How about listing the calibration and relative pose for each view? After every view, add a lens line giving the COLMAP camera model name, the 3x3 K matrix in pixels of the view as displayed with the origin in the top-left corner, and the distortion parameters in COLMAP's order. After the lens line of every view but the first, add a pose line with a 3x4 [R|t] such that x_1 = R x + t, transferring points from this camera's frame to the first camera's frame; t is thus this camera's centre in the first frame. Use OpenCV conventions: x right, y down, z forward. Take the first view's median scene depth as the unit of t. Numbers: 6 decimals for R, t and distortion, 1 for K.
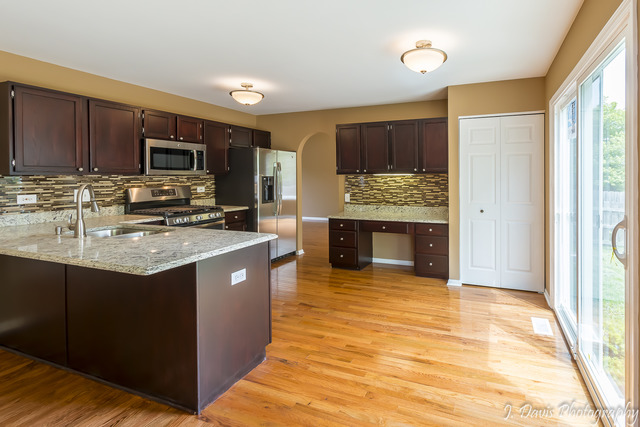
lens RADIAL K [[304.1, 0, 360.5], [0, 304.1, 173.7], [0, 0, 1]] dist [0.002144, 0.000055]
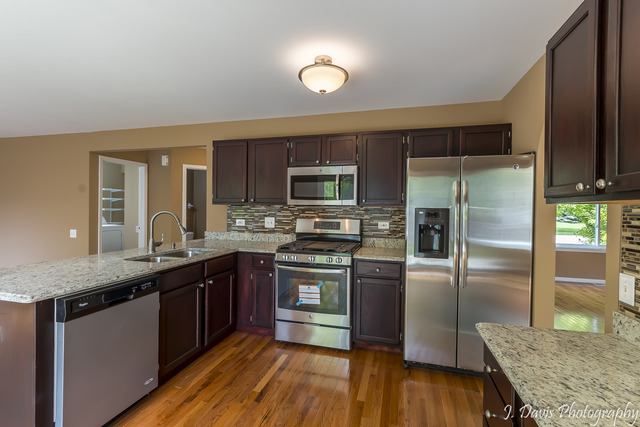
lens RADIAL K [[293.2, 0, 319.0], [0, 293.2, 210.8], [0, 0, 1]] dist [0.003454, 0.000726]
pose [[0.139595, 0.011536, -0.990141, 0.189303], [-0.006263, 0.999922, 0.010767, 0.009050], [0.990189, 0.004699, 0.139657, 0.770397]]
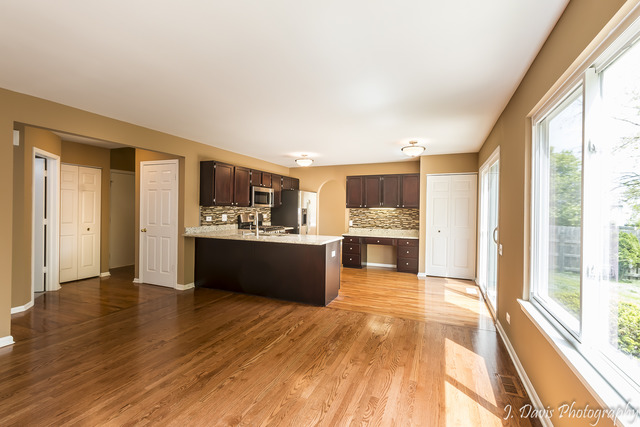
lens RADIAL K [[293.2, 0, 319.0], [0, 293.2, 210.8], [0, 0, 1]] dist [0.003454, 0.000726]
pose [[0.999803, 0.015255, 0.012686, -0.273390], [-0.015434, 0.999781, 0.014167, -0.002613], [-0.012468, -0.014360, 0.999819, -0.577382]]
